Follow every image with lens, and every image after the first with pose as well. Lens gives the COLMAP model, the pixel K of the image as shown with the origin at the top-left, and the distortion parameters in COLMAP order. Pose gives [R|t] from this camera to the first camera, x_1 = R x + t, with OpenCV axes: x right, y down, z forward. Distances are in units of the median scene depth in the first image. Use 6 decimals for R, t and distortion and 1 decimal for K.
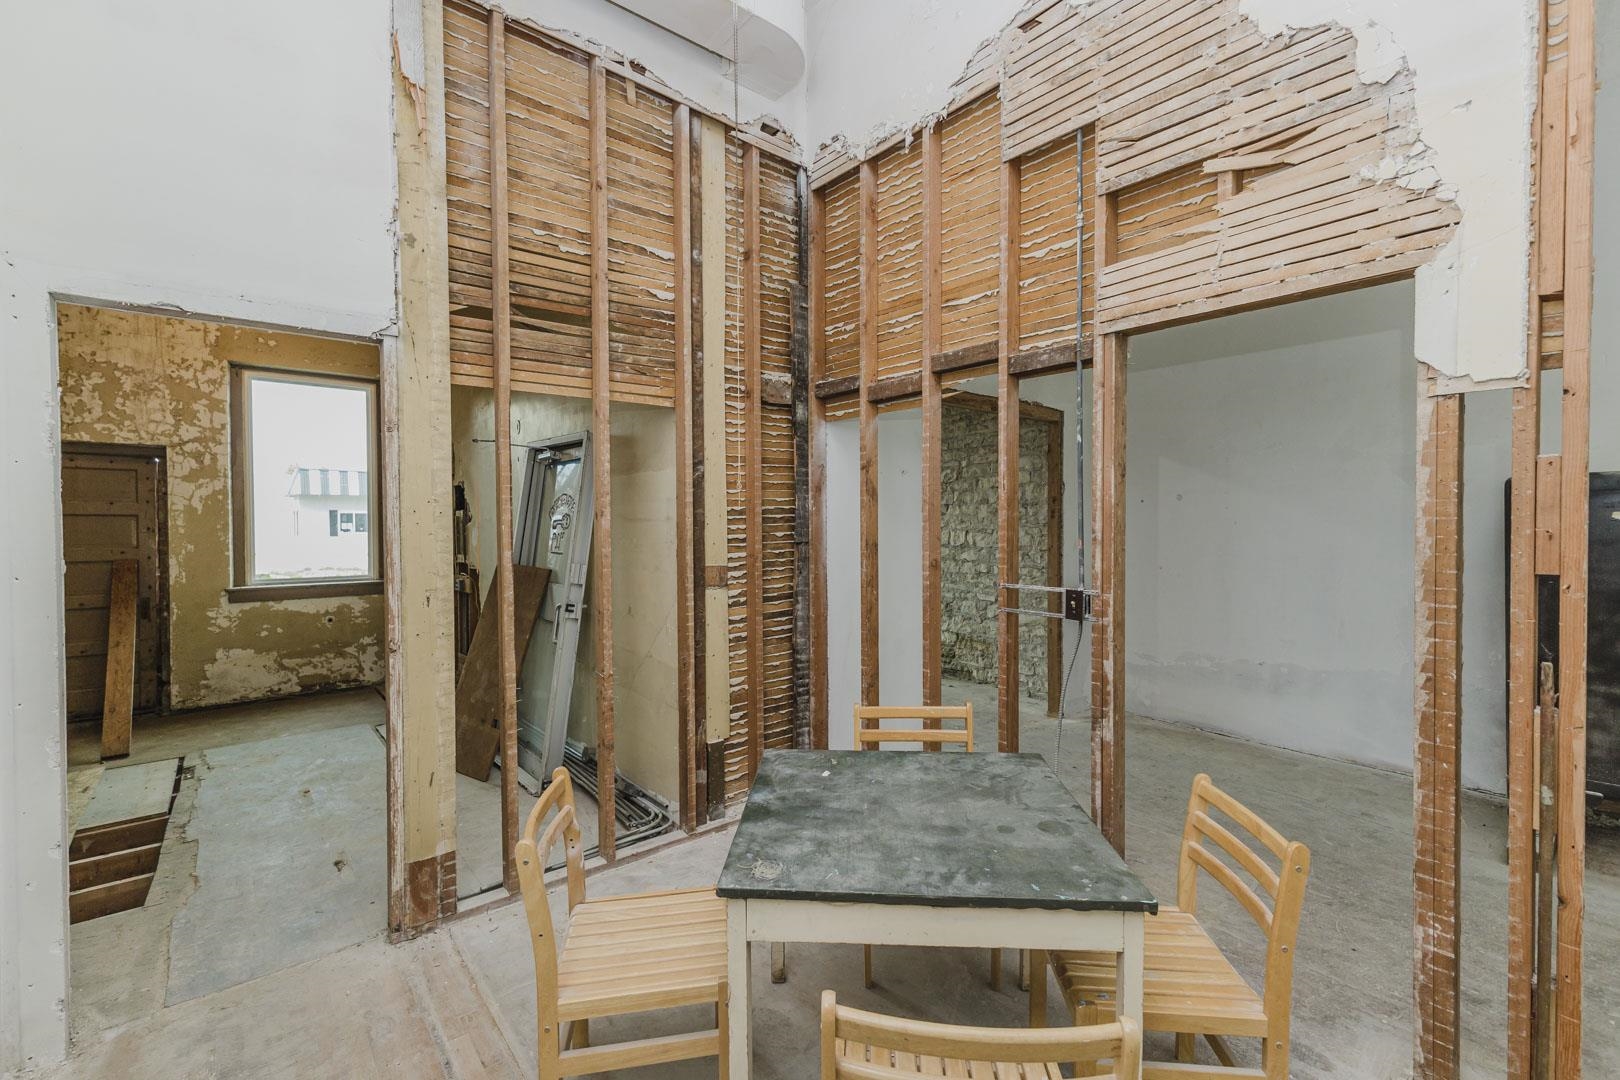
lens RADIAL K [[693.2, 0, 820.1], [0, 693.2, 534.9], [0, 0, 1]] dist [0.019995, -0.009259]
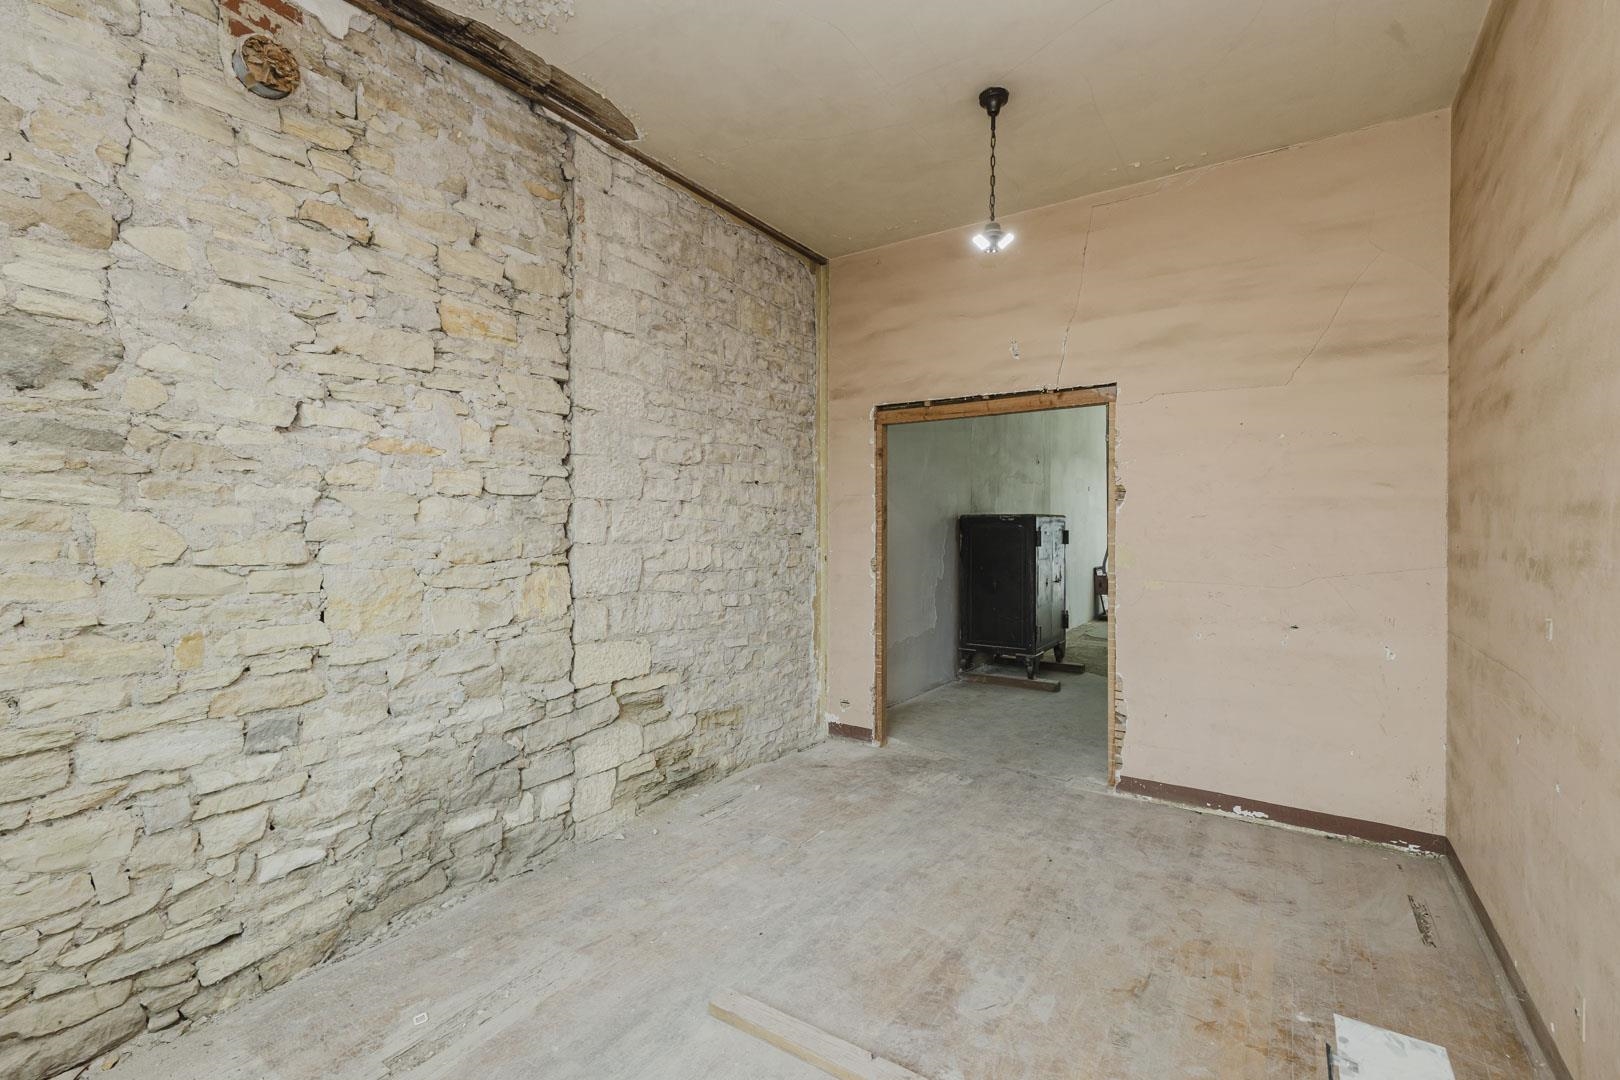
lens RADIAL K [[710.1, 0, 812.9], [0, 710.1, 536.2], [0, 0, 1]] dist [0.026696, -0.010296]
pose [[-0.273163, 0.003595, 0.961961, -0.494022], [0.011539, 0.999933, -0.000460, -0.014032], [-0.961899, 0.010974, -0.273186, 1.214956]]
